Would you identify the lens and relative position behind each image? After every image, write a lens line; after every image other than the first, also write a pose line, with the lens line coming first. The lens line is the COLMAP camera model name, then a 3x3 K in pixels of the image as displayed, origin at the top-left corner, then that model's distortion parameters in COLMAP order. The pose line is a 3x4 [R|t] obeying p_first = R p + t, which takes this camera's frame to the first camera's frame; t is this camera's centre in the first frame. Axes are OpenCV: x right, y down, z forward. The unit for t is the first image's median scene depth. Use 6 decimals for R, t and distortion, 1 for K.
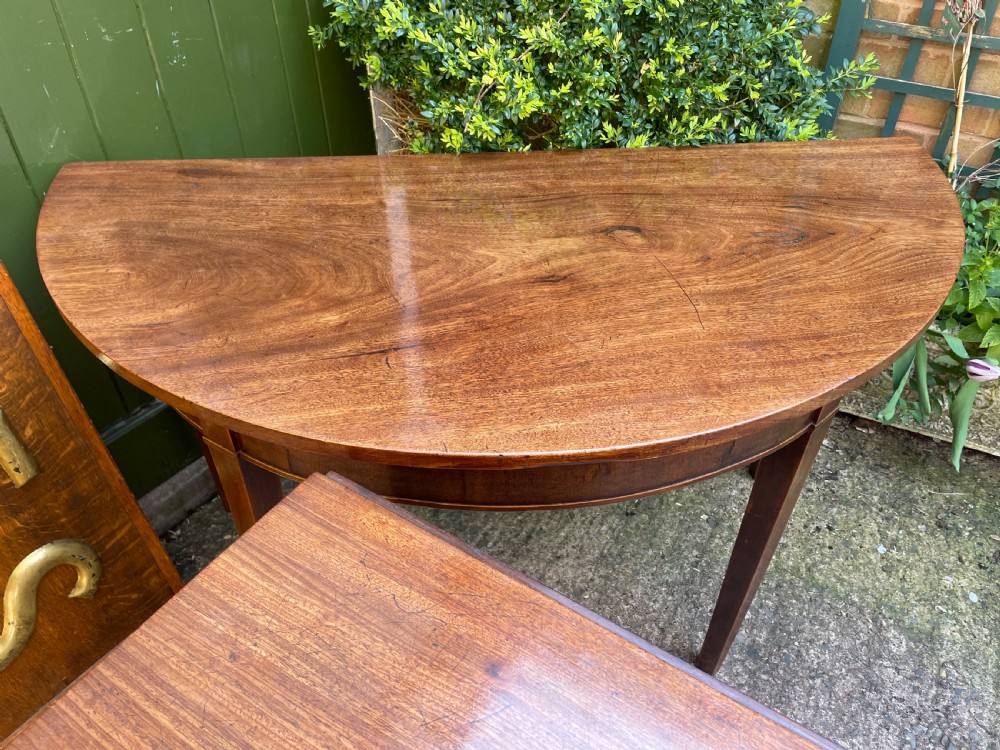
lens RADIAL K [[750.8, 0, 510.2], [0, 750.8, 371.0], [0, 0, 1]] dist [0.086324, -0.112123]
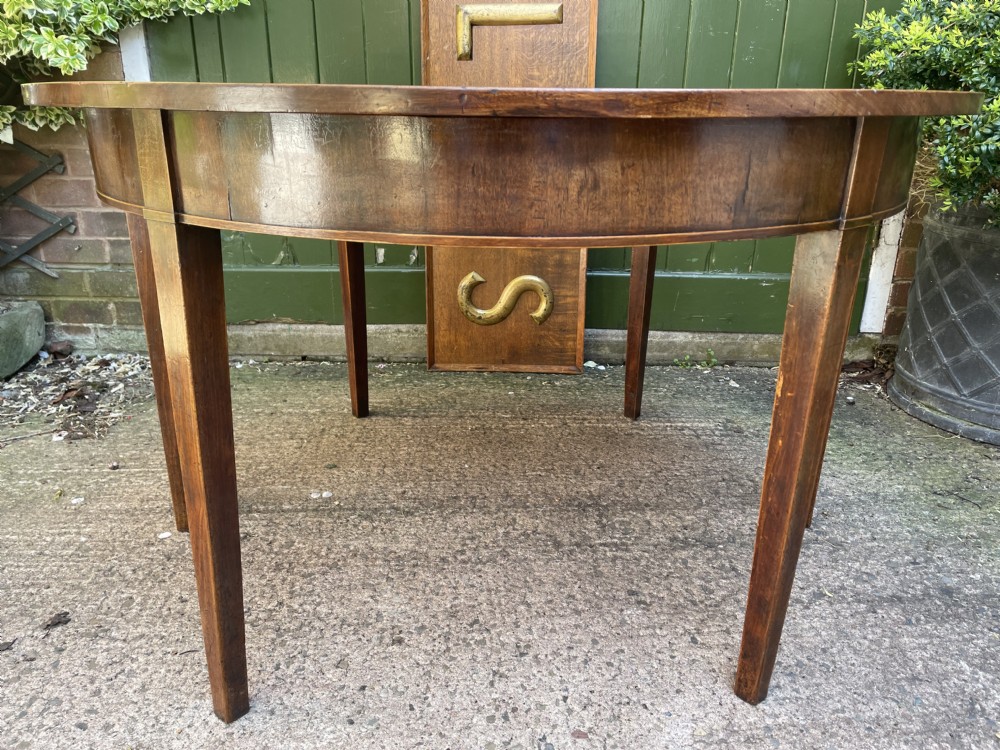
lens RADIAL K [[750.8, 0, 504.3], [0, 750.8, 368.4], [0, 0, 1]] dist [0.086324, -0.112123]
pose [[0.998543, 0.025353, -0.047638, 0.065159], [-0.040797, 0.932495, -0.358870, 0.569716], [0.035324, 0.360291, 0.932171, 0.254395]]
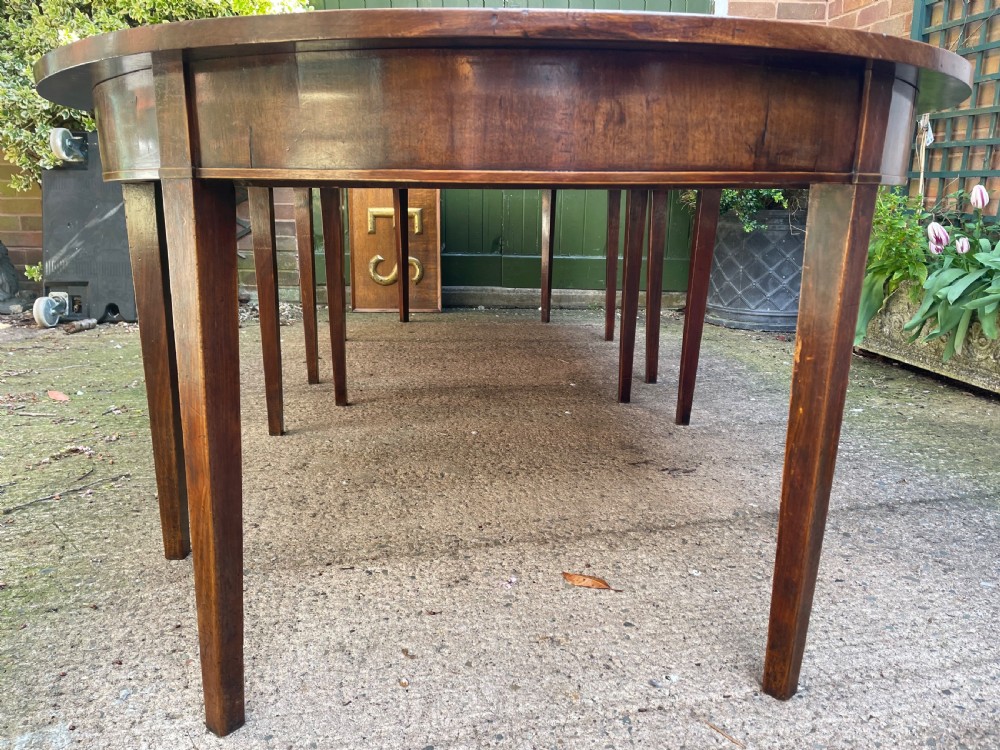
lens RADIAL K [[750.8, 0, 502.7], [0, 750.8, 374.4], [0, 0, 1]] dist [0.086324, -0.112123]
pose [[0.999853, 0.006582, -0.015826, 0.009574], [-0.013099, 0.888951, -0.457814, 0.705694], [0.011055, 0.457954, 0.888907, 0.334013]]
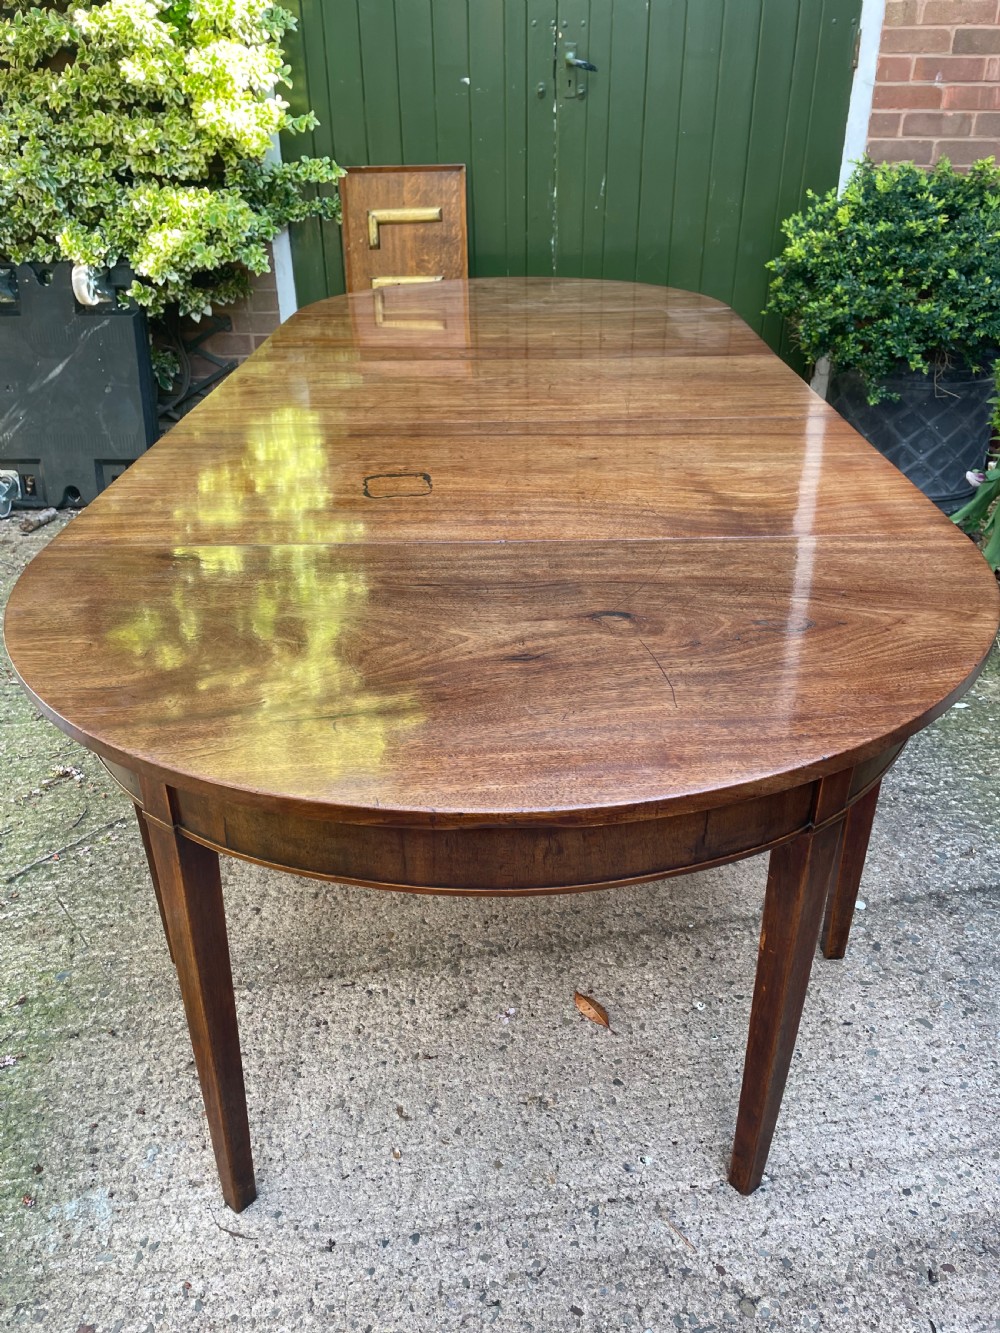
lens RADIAL K [[1000.8, 0, 495.0], [0, 1000.8, 662.4], [0, 0, 1]] dist [0.086324, -0.112123]
pose [[0.995032, 0.024272, -0.096547, 0.146929], [-0.044339, 0.976371, -0.211504, 0.154740], [0.089132, 0.214734, 0.972597, -0.218357]]
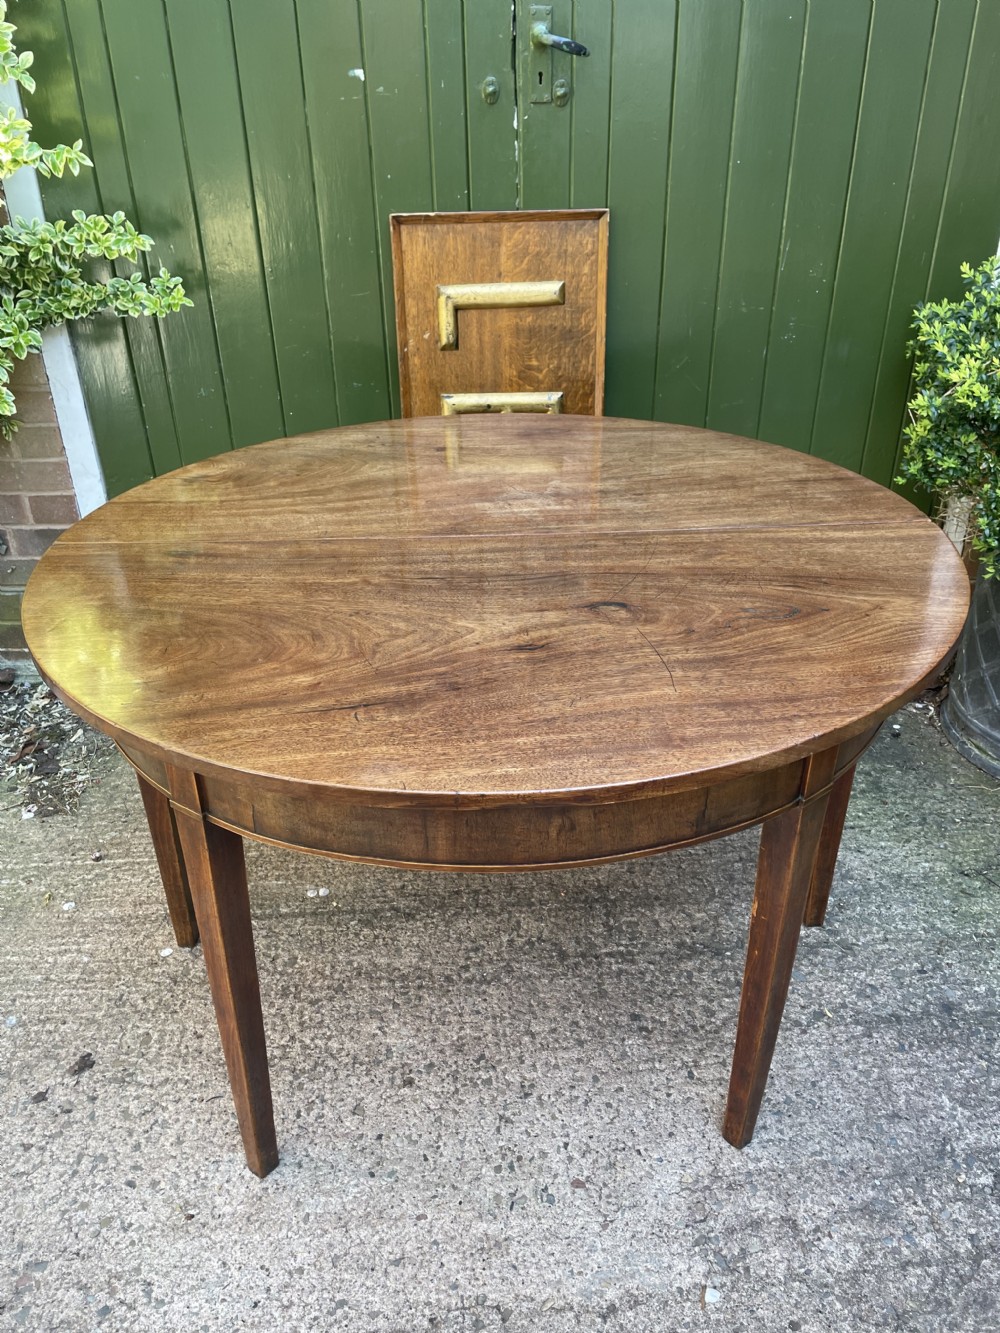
lens RADIAL K [[1000.8, 0, 499.1], [0, 1000.8, 665.6], [0, 0, 1]] dist [0.086324, -0.112123]
pose [[0.998173, 0.007533, -0.059953, 0.099928], [-0.019096, 0.980676, -0.194704, 0.164901], [0.057327, 0.195493, 0.979028, -0.295421]]
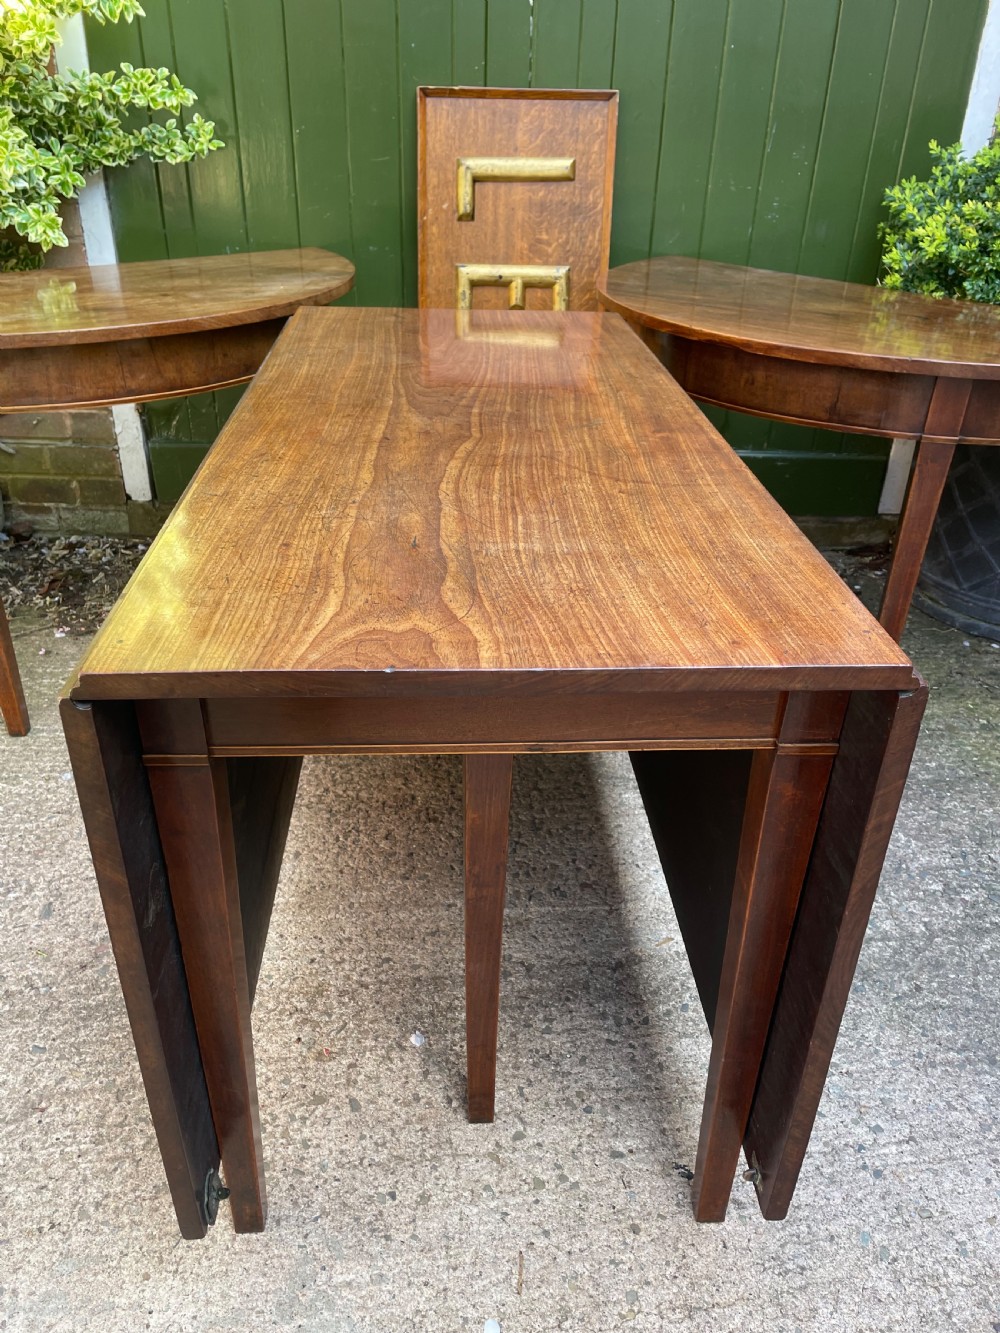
lens RADIAL K [[1000.8, 0, 487.1], [0, 1000.8, 673.3], [0, 0, 1]] dist [0.086324, -0.112123]
pose [[0.999361, 0.030250, -0.019038, -0.025779], [-0.033334, 0.981021, -0.191013, 0.640788], [0.012898, 0.191525, 0.981403, -0.436323]]
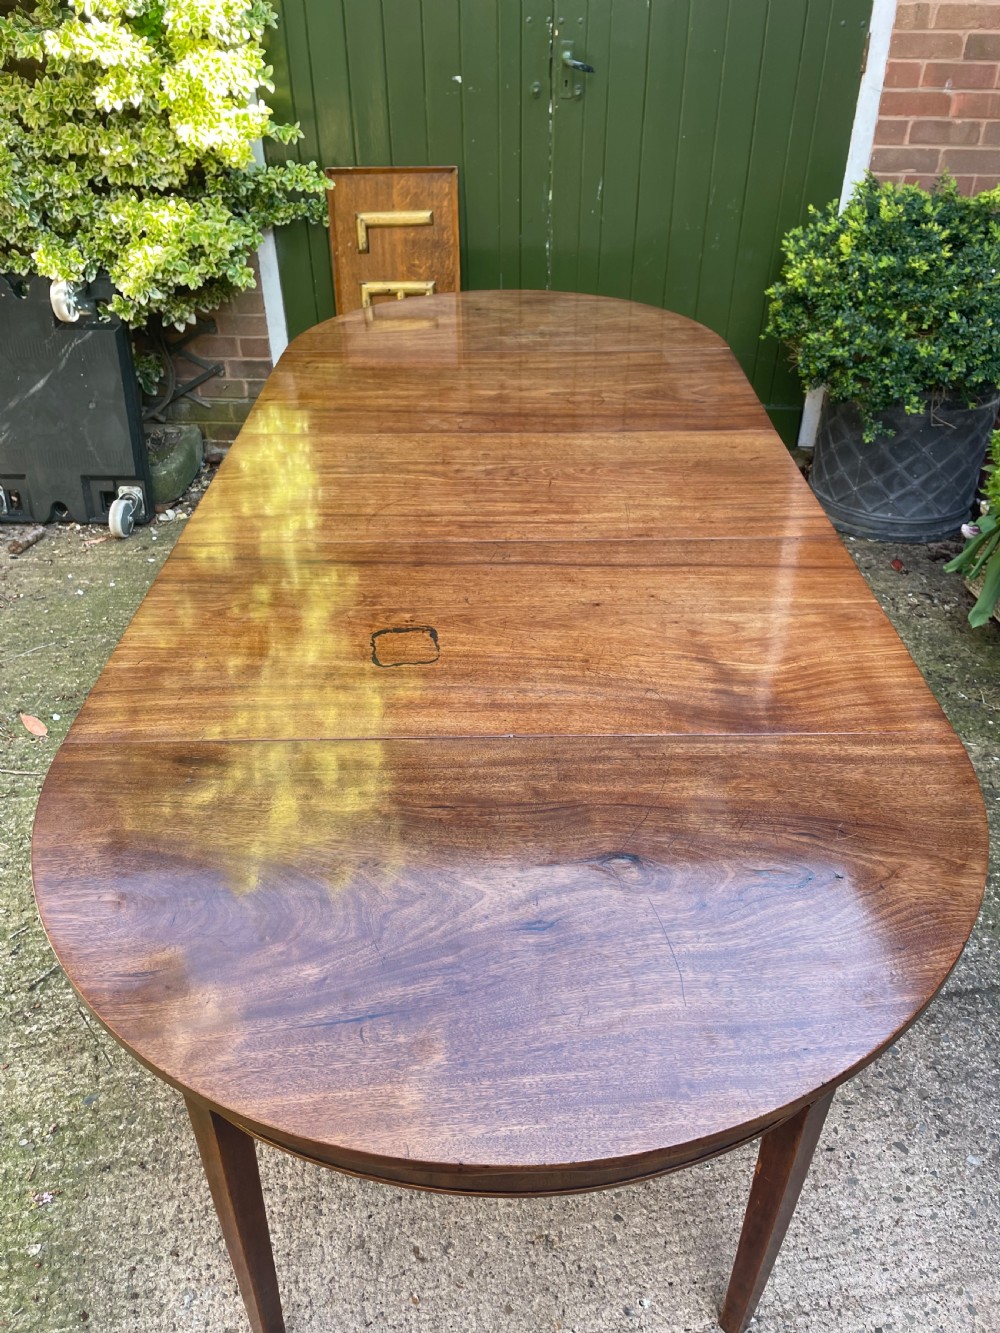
lens RADIAL K [[1000.8, 0, 504.1], [0, 1000.8, 666.5], [0, 0, 1]] dist [0.086324, -0.112123]
pose [[0.997082, 0.028821, -0.070693, 0.098677], [-0.036596, 0.993115, -0.111277, -0.325017], [0.066999, 0.113539, 0.991272, -0.350318]]
